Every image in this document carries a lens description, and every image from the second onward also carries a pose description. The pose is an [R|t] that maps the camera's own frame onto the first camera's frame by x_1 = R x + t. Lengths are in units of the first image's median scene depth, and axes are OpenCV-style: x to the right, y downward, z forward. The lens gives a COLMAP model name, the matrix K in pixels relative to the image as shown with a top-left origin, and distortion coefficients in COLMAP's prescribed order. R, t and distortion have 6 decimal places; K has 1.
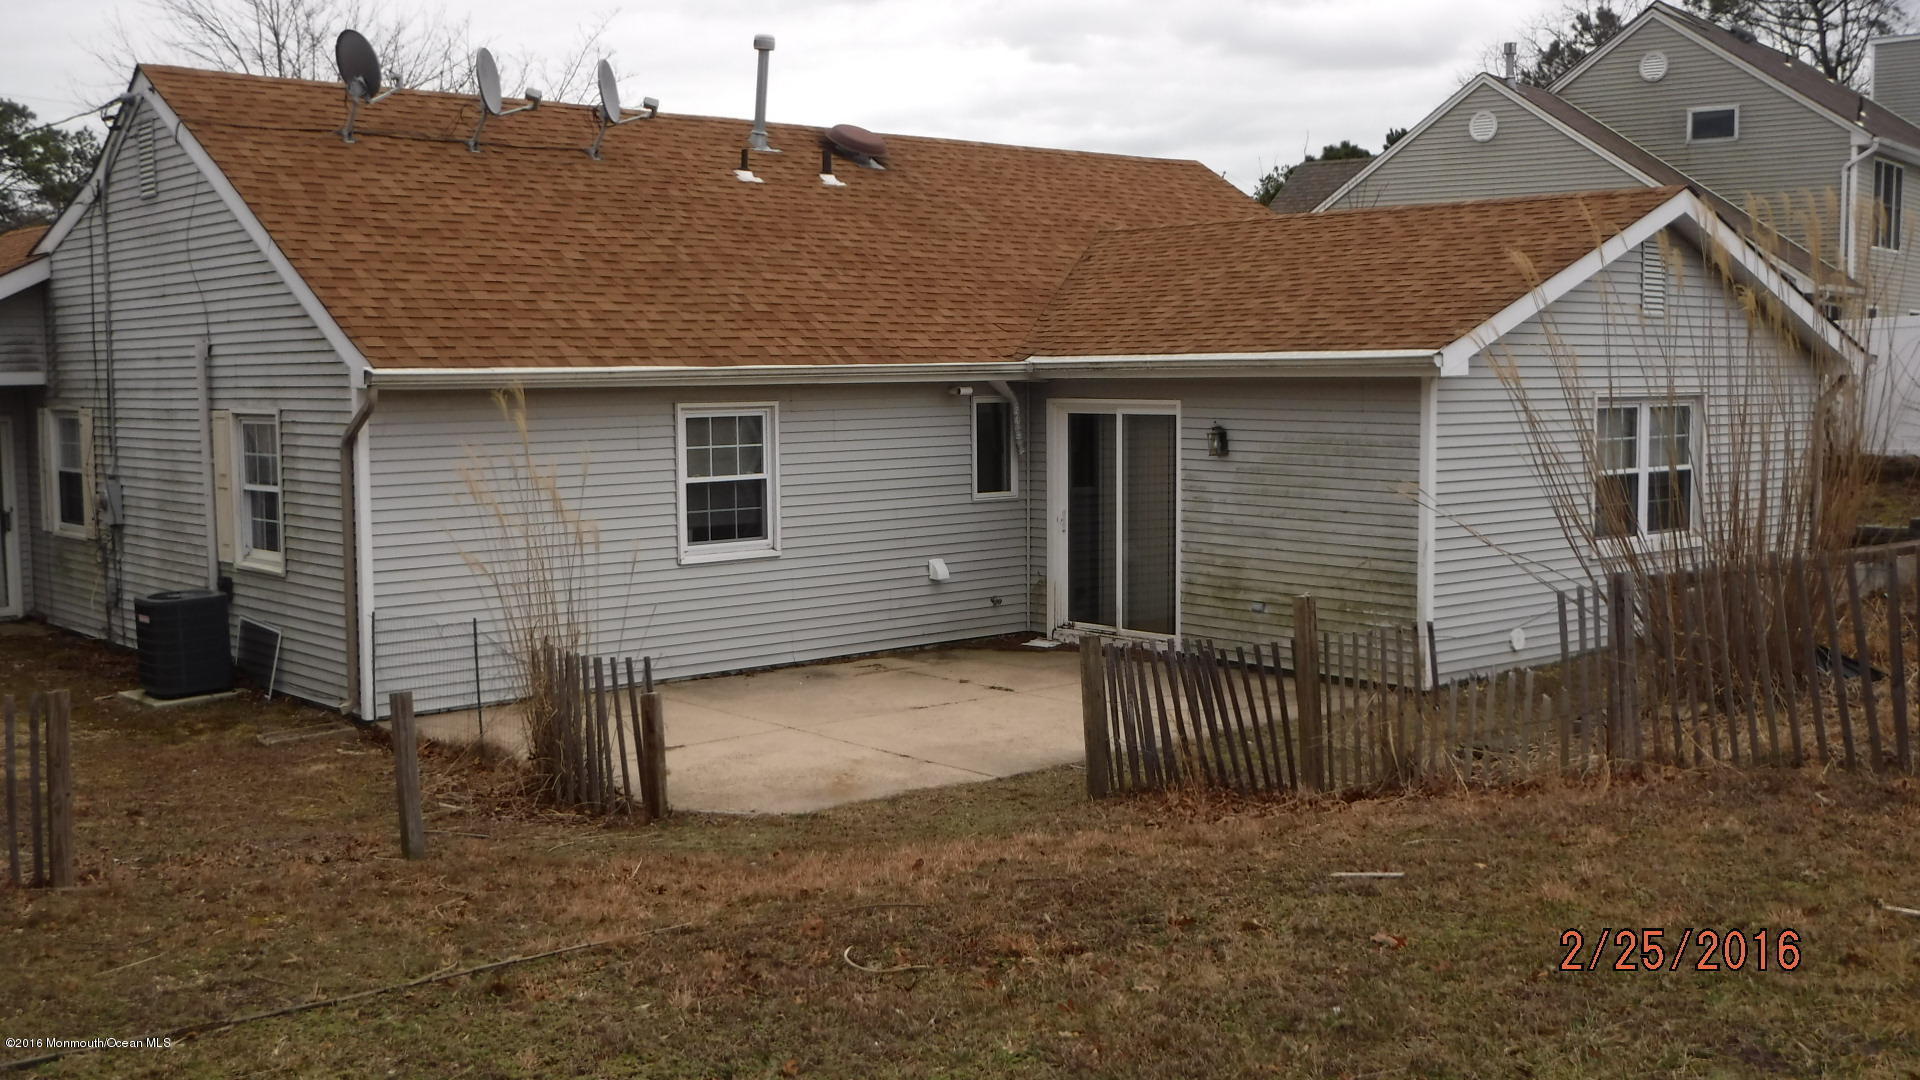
lens RADIAL K [[1955.8, 0, 960.0], [0, 1955.8, 540.0], [0, 0, 1]] dist [0.094672, 0.005392]
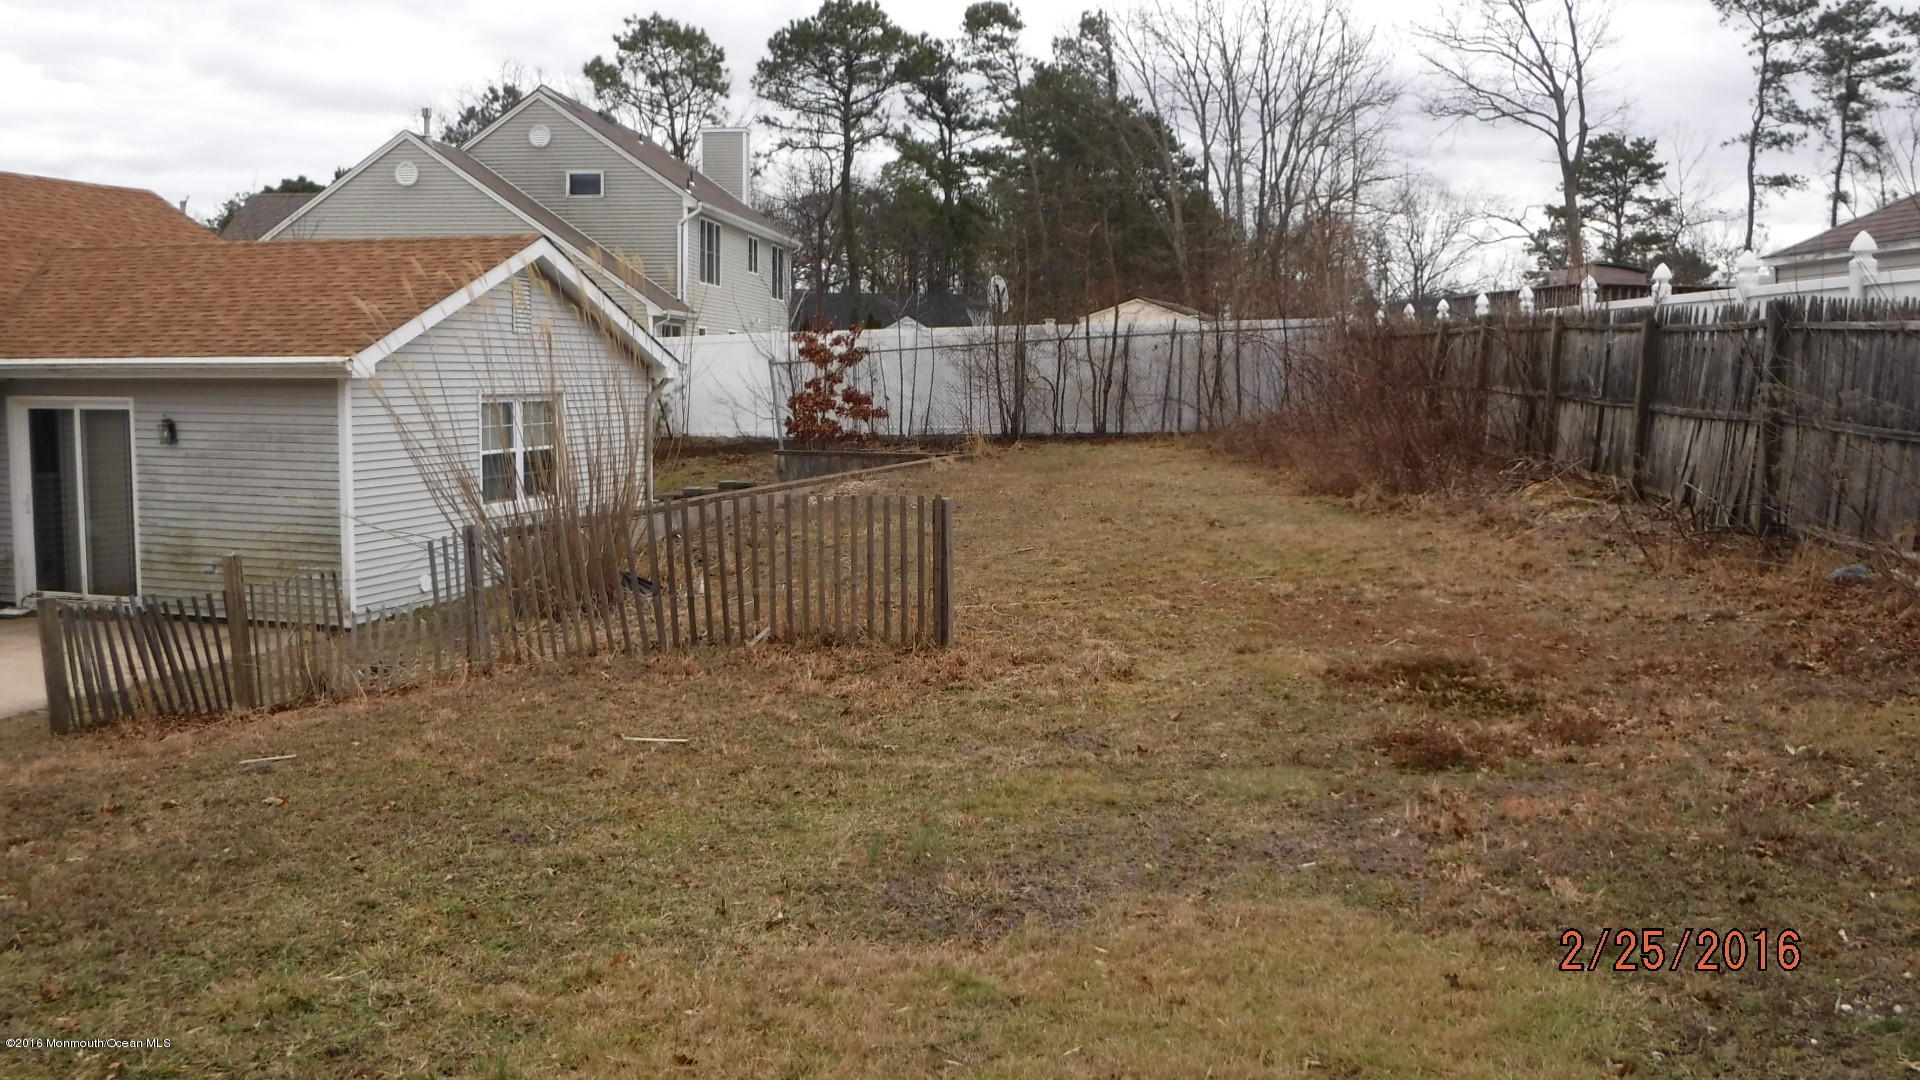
lens RADIAL K [[1719.1, 0, 960.0], [0, 1719.1, 540.0], [0, 0, 1]] dist [-0.038501, 0.021029]
pose [[0.863128, -0.044319, 0.503036, 0.023835], [0.036737, 0.999013, 0.024982, 0.007317], [-0.503646, -0.003083, 0.863904, -0.140786]]
